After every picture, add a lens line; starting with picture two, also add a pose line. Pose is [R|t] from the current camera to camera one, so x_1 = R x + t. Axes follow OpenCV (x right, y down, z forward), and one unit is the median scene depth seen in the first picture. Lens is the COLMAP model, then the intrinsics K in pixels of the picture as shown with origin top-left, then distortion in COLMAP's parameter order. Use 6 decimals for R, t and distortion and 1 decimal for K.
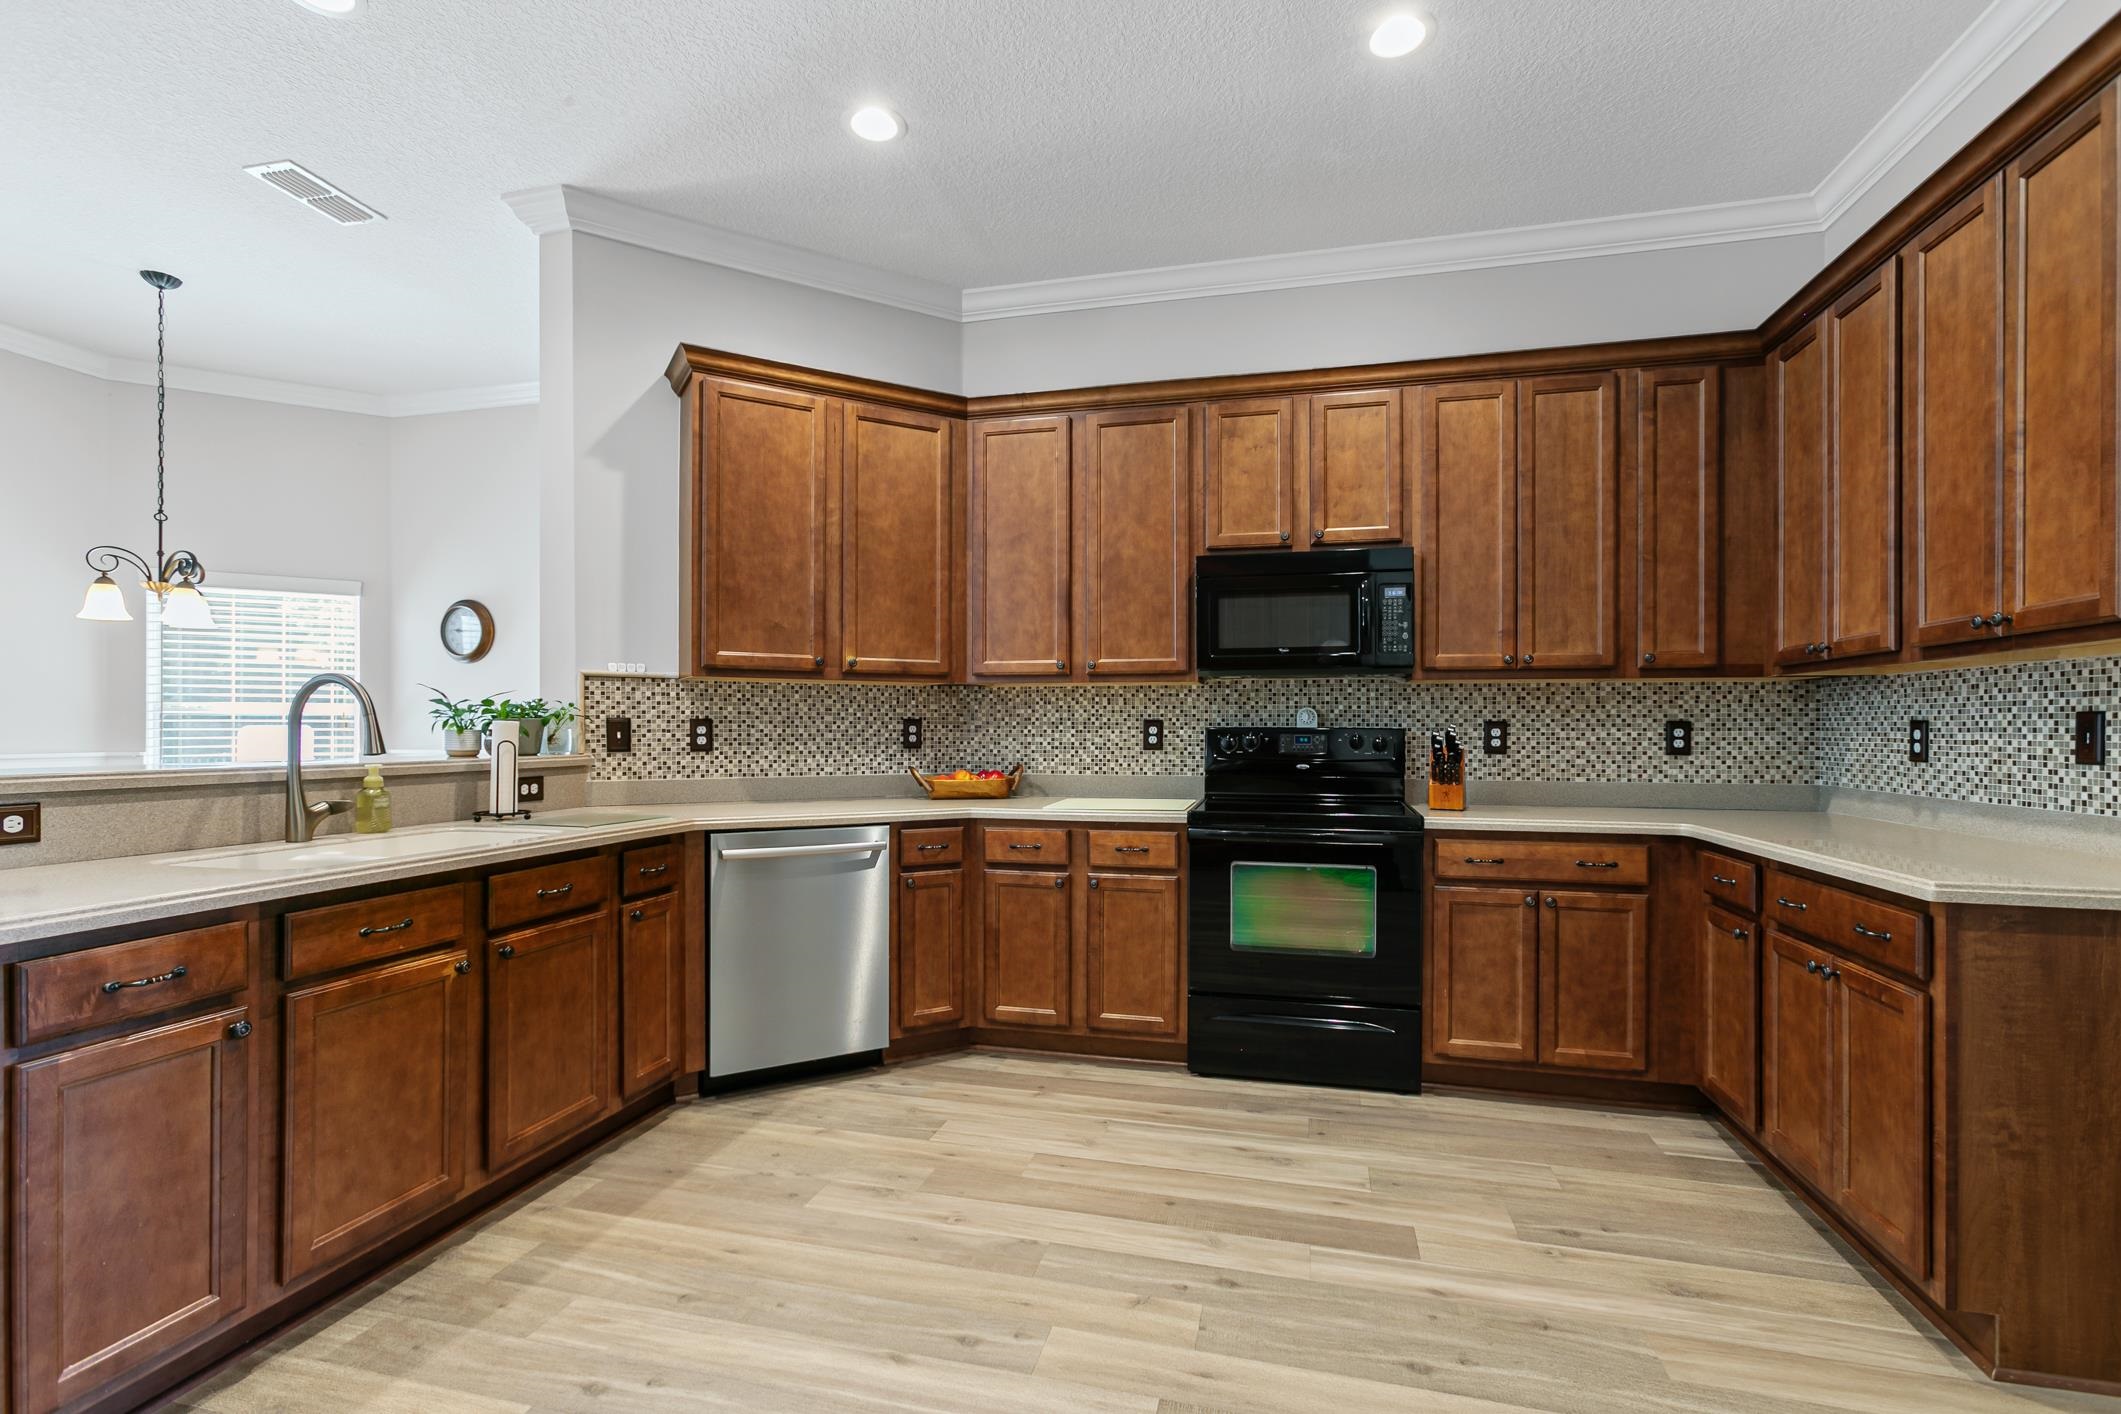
lens RADIAL K [[941.1, 0, 1054.8], [0, 941.1, 727.8], [0, 0, 1]] dist [-0.025927, 0.014790]
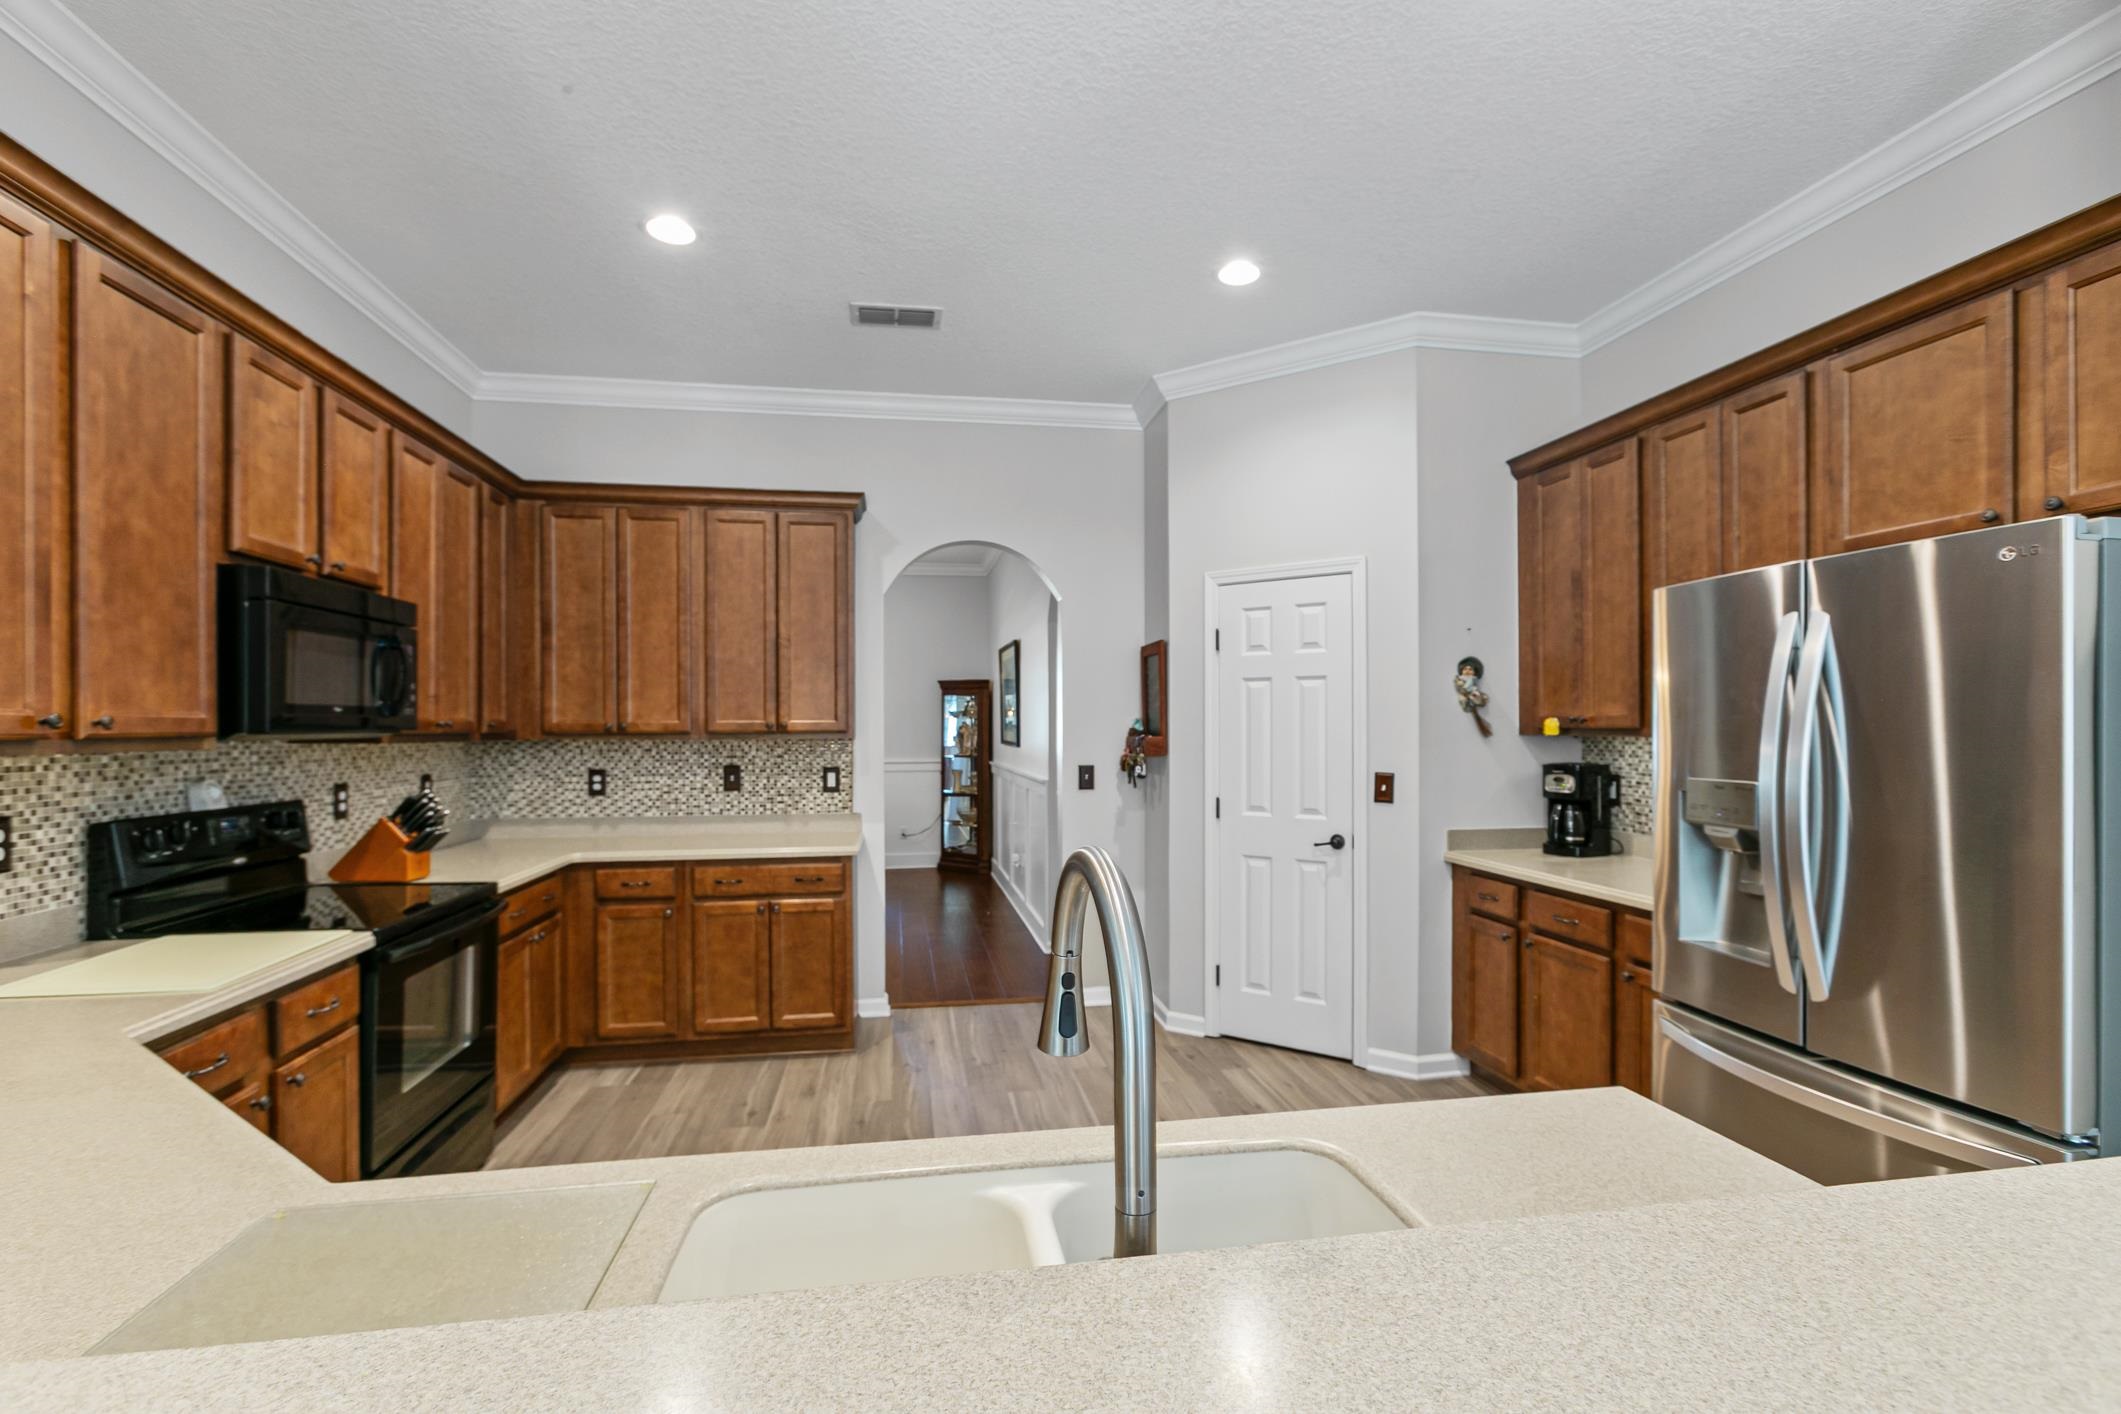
lens RADIAL K [[958.5, 0, 1056.7], [0, 958.5, 739.5], [0, 0, 1]] dist [-0.023245, 0.013602]
pose [[-0.403433, -0.013992, 0.914902, -0.686784], [0.001412, 0.999872, 0.015914, -0.065825], [-0.915008, 0.007712, -0.403361, 0.732313]]
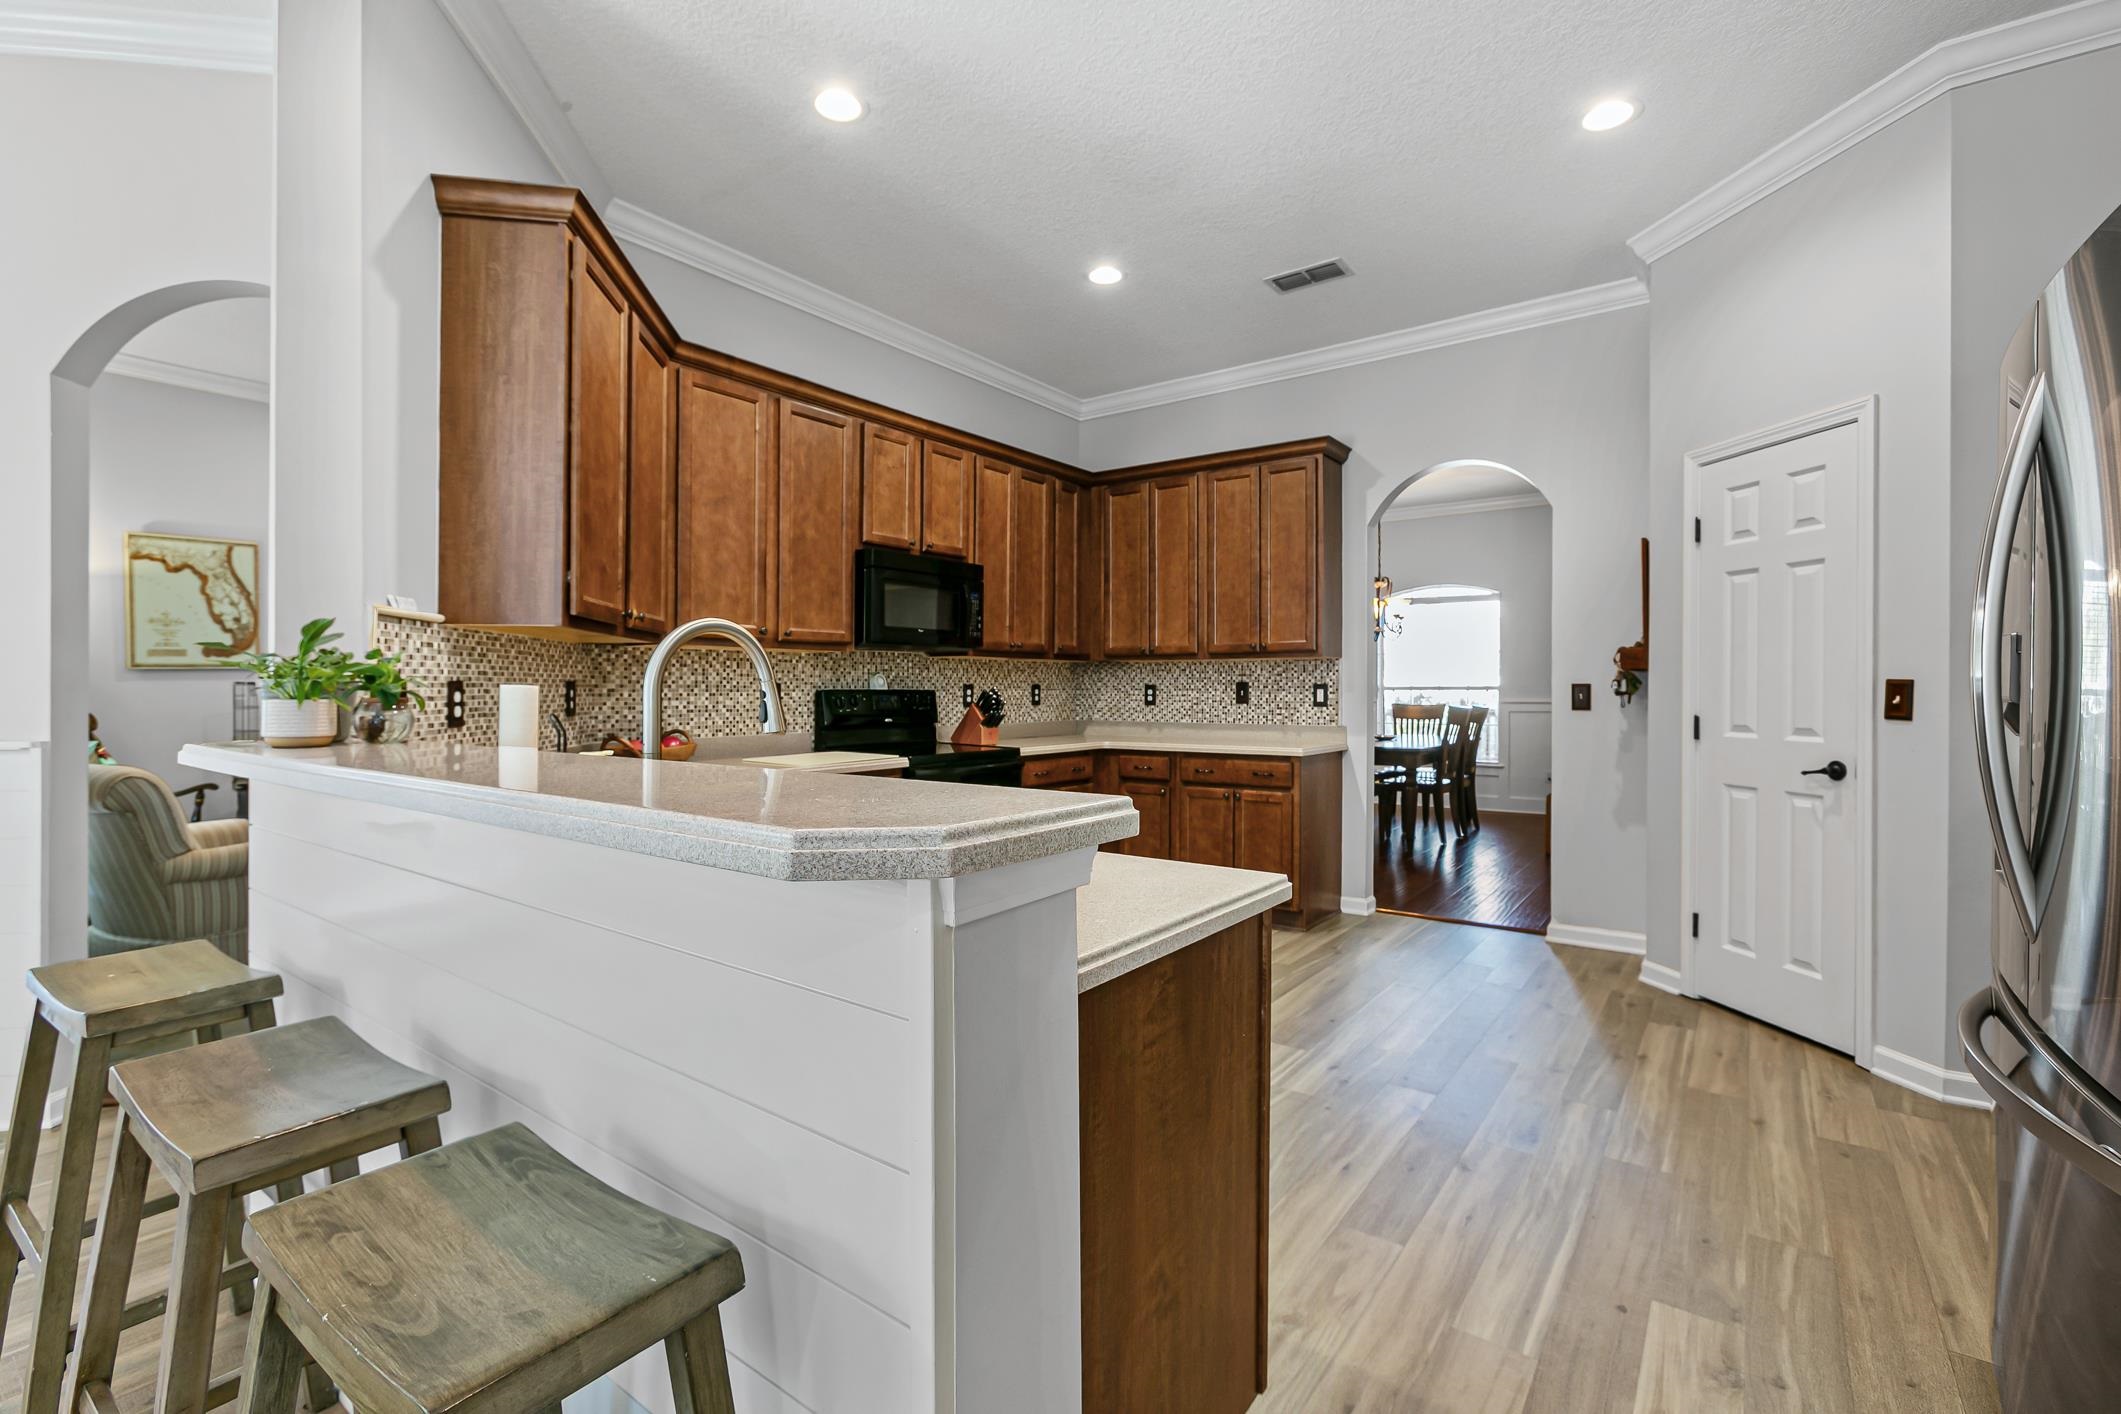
lens RADIAL K [[953.9, 0, 1051.7], [0, 953.9, 690.0], [0, 0, 1]] dist [0.002132, 0.000838]
pose [[0.381544, -0.004895, 0.924338, -0.872712], [0.001325, 0.999988, 0.004749, -0.005891], [-0.924350, -0.000587, 0.381546, 0.306537]]
